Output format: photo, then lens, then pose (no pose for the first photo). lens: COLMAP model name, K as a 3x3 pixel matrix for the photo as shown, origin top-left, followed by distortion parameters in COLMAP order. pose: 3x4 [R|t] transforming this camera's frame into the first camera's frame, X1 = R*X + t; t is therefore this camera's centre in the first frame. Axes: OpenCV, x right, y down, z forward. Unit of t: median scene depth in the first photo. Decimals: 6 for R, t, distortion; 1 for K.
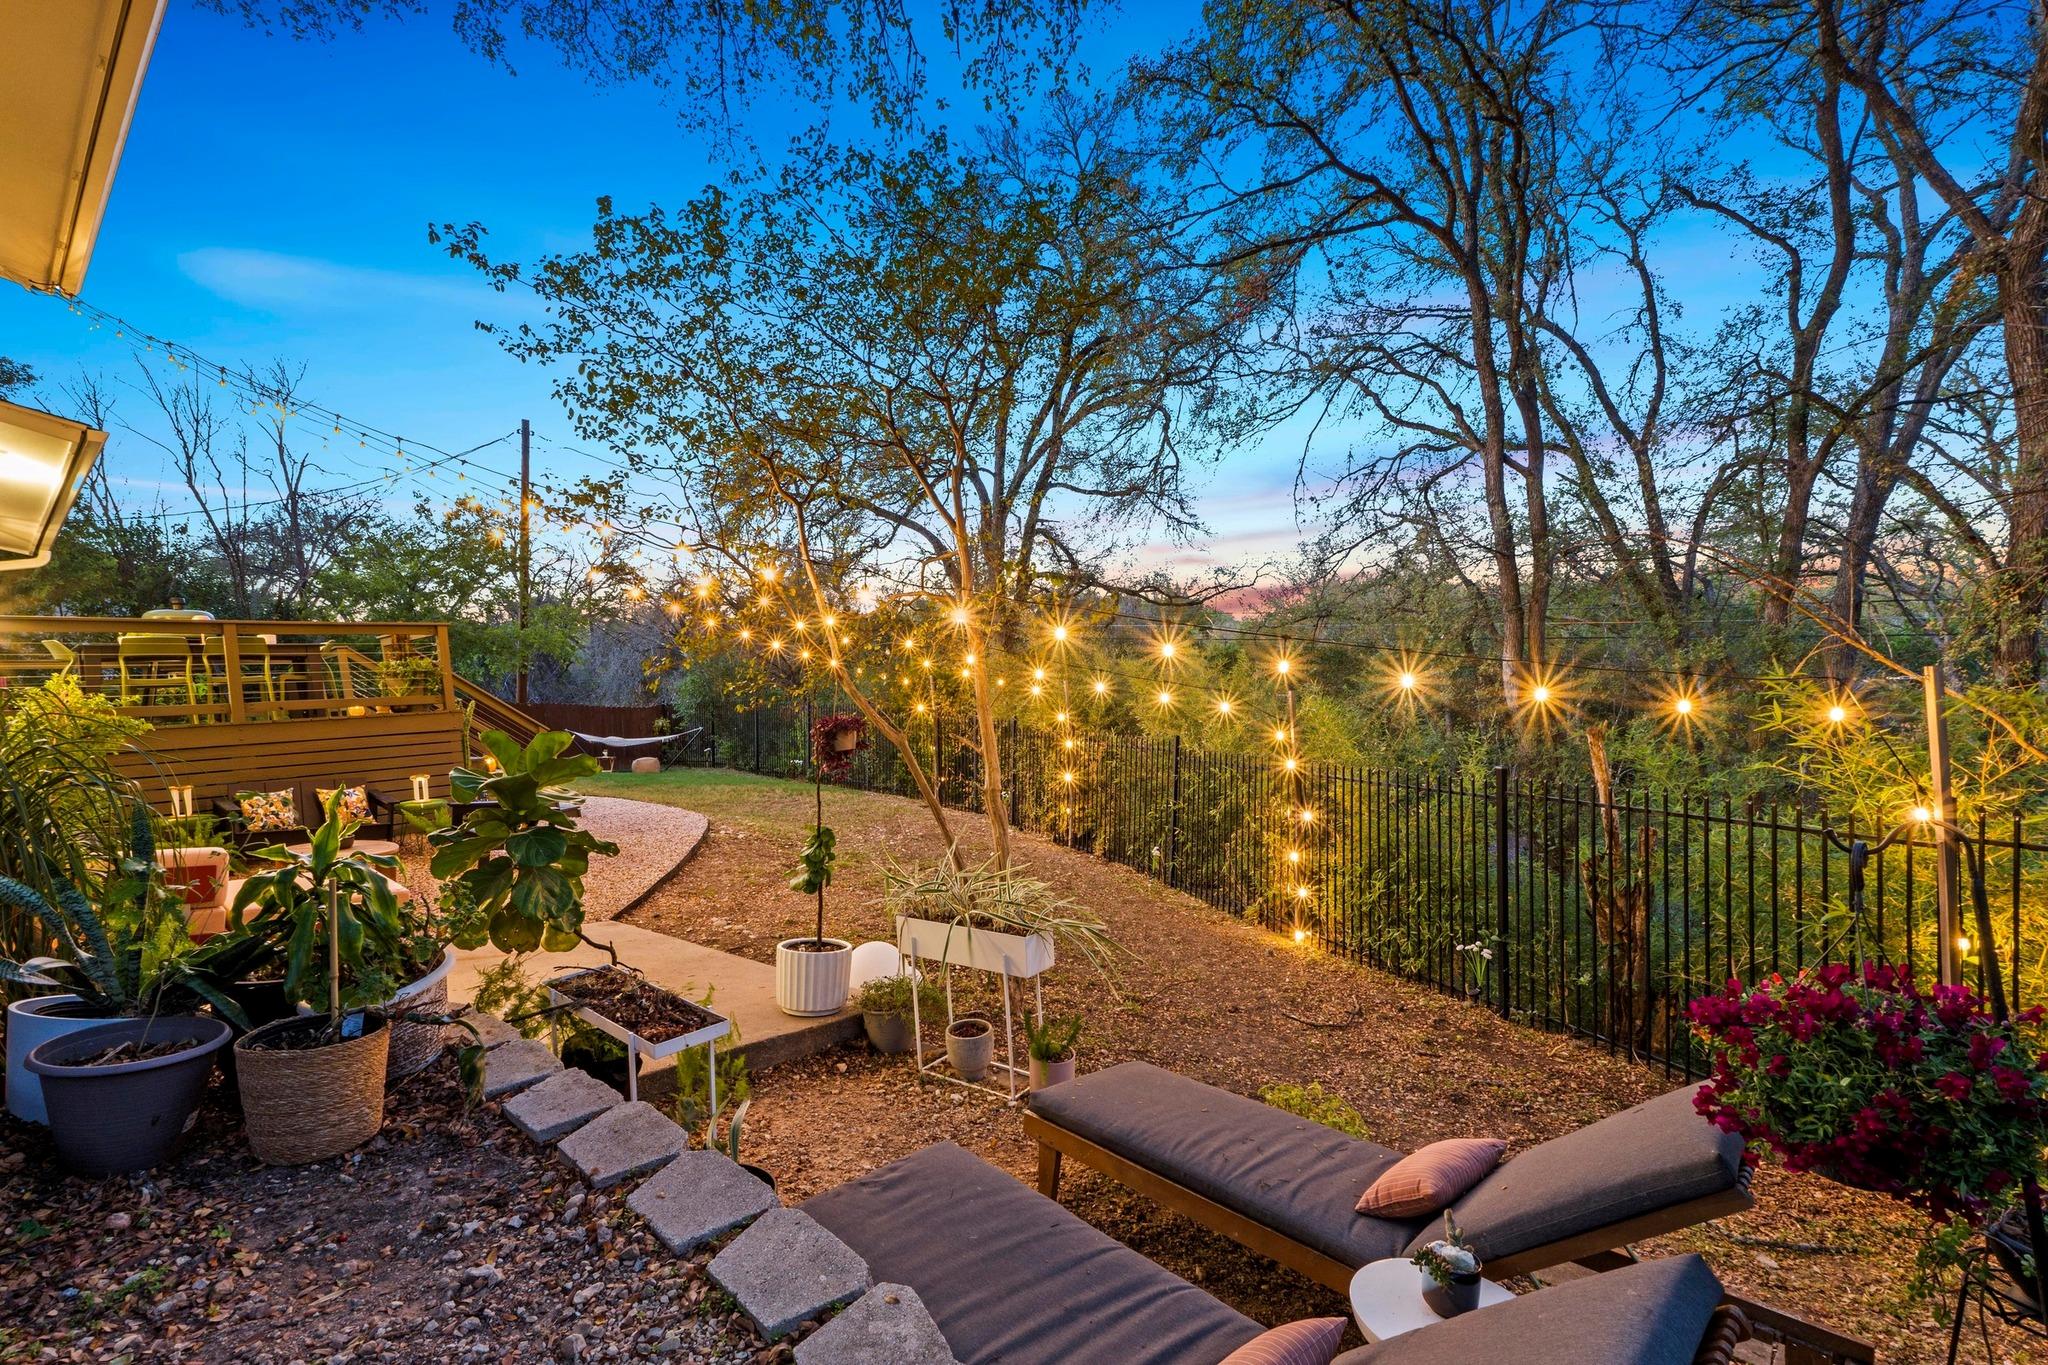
lens RADIAL K [[931.7, 0, 1021.1], [0, 931.7, 738.8], [0, 0, 1]] dist [-0.000750, 0.000066]
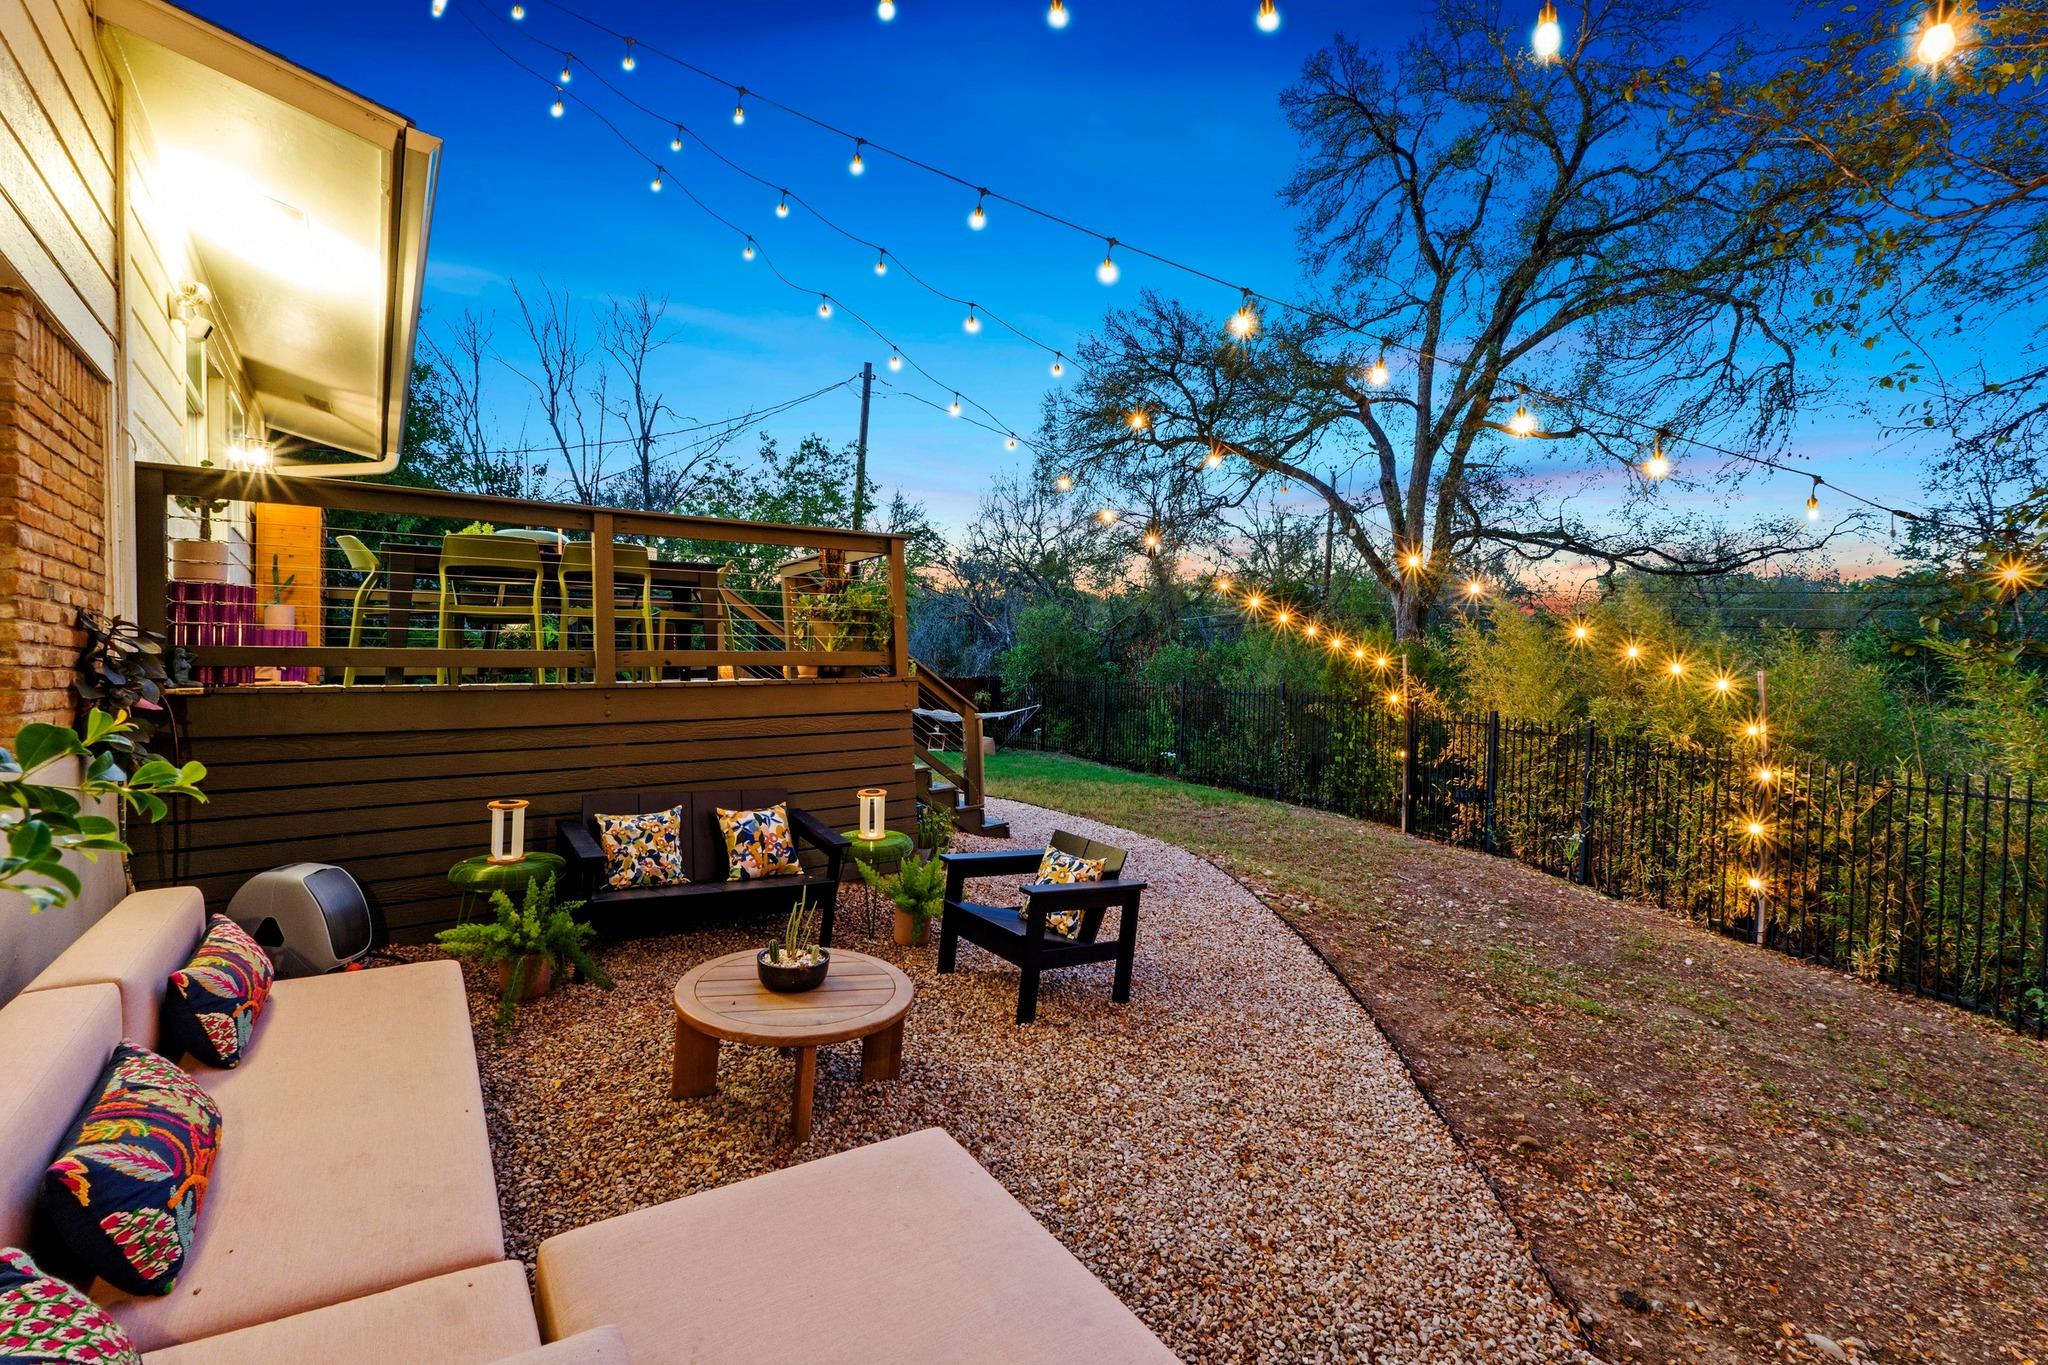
lens RADIAL K [[871.9, 0, 1024.0], [0, 871.9, 682.5], [0, 0, 1]] dist [0.000672, 0.000081]
pose [[0.975383, 0.046406, -0.215577, -0.301286], [-0.054618, 0.997985, -0.032289, -0.009818], [0.213644, 0.043269, 0.975953, 0.338145]]
